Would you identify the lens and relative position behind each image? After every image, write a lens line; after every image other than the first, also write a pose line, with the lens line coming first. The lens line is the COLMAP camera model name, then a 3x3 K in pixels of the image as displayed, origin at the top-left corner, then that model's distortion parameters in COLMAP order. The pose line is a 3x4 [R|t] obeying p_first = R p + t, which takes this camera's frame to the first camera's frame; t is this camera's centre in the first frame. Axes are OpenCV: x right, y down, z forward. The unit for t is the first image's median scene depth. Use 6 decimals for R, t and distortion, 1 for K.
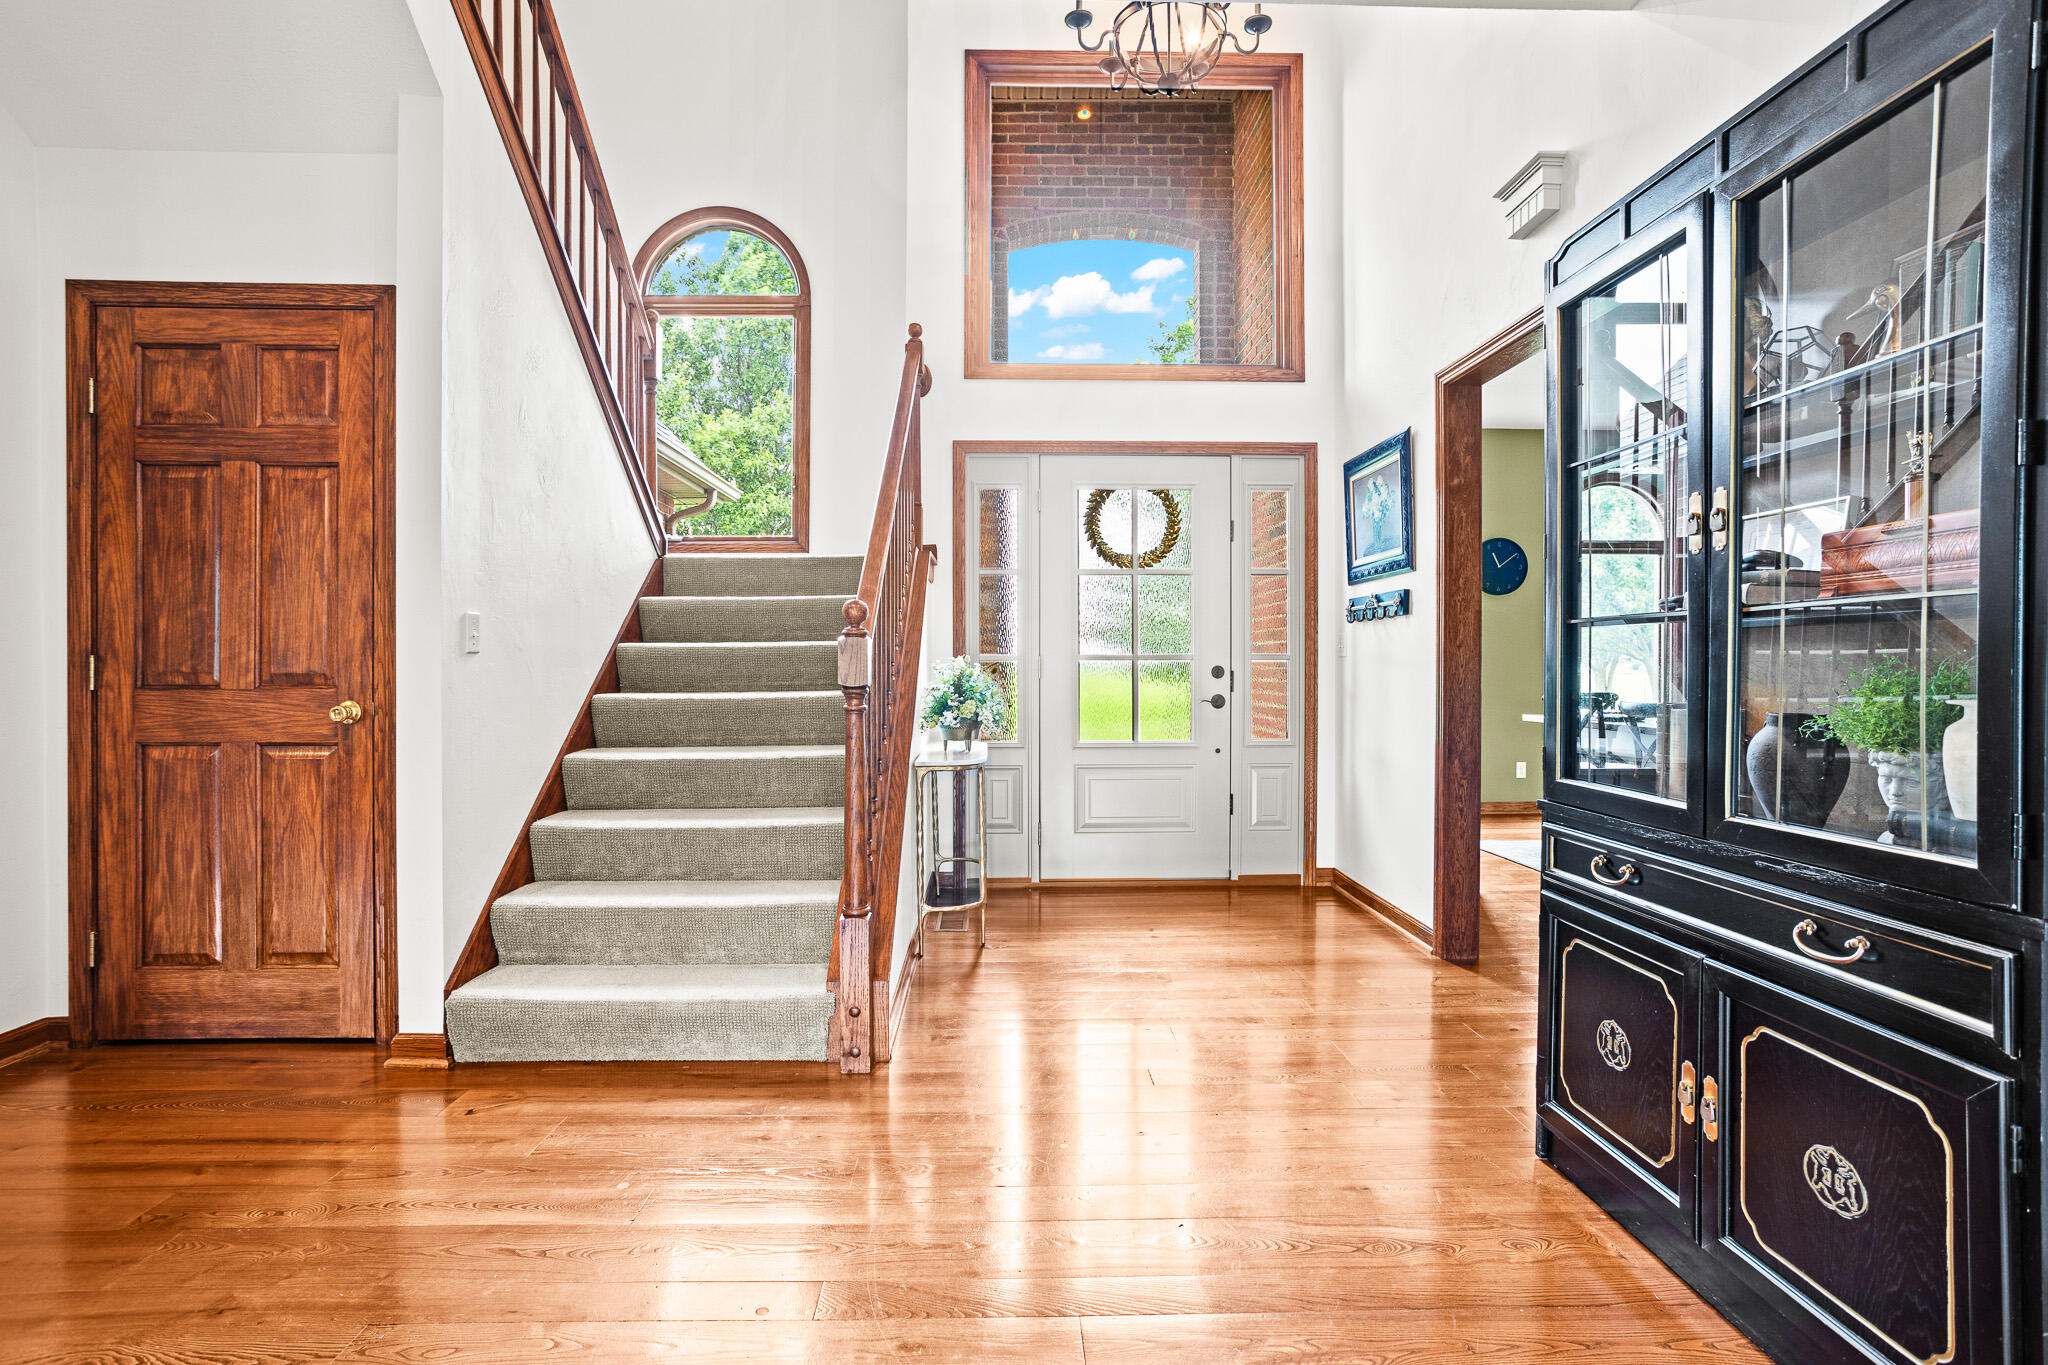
lens RADIAL K [[1001.6, 0, 1019.9], [0, 1001.6, 673.6], [0, 0, 1]] dist [-0.052225, 0.028422]
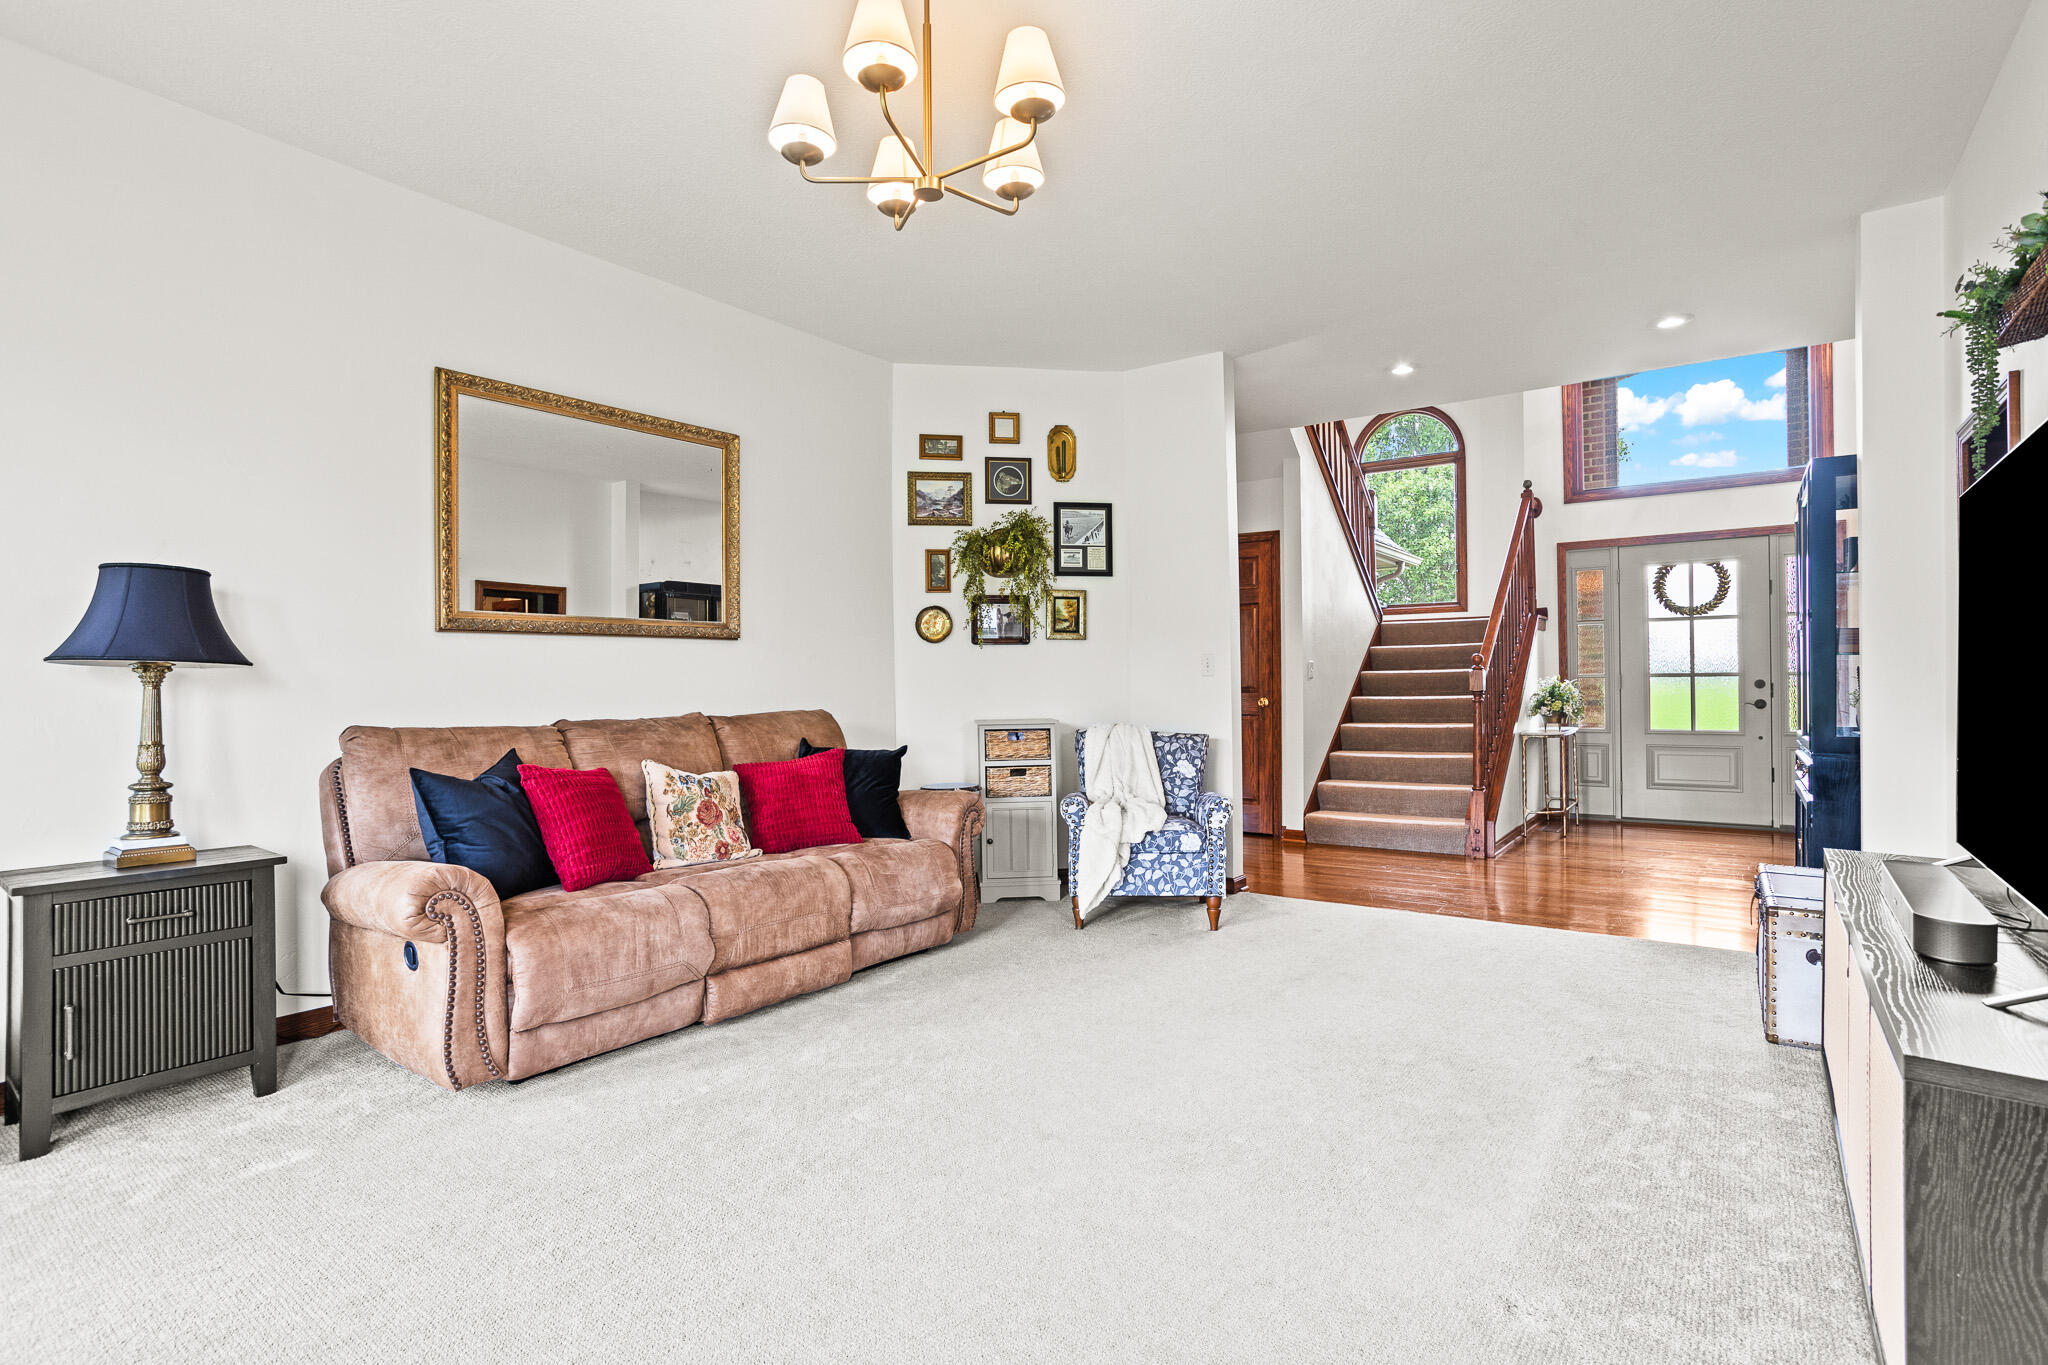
lens RADIAL K [[1001.6, 0, 1017.0], [0, 1001.6, 680.7], [0, 0, 1]] dist [-0.052225, 0.028422]
pose [[0.791881, -0.009225, -0.610606, 0.232708], [0.003302, 0.999936, -0.010826, 0.006227], [0.610666, 0.006557, 0.791861, -0.870620]]
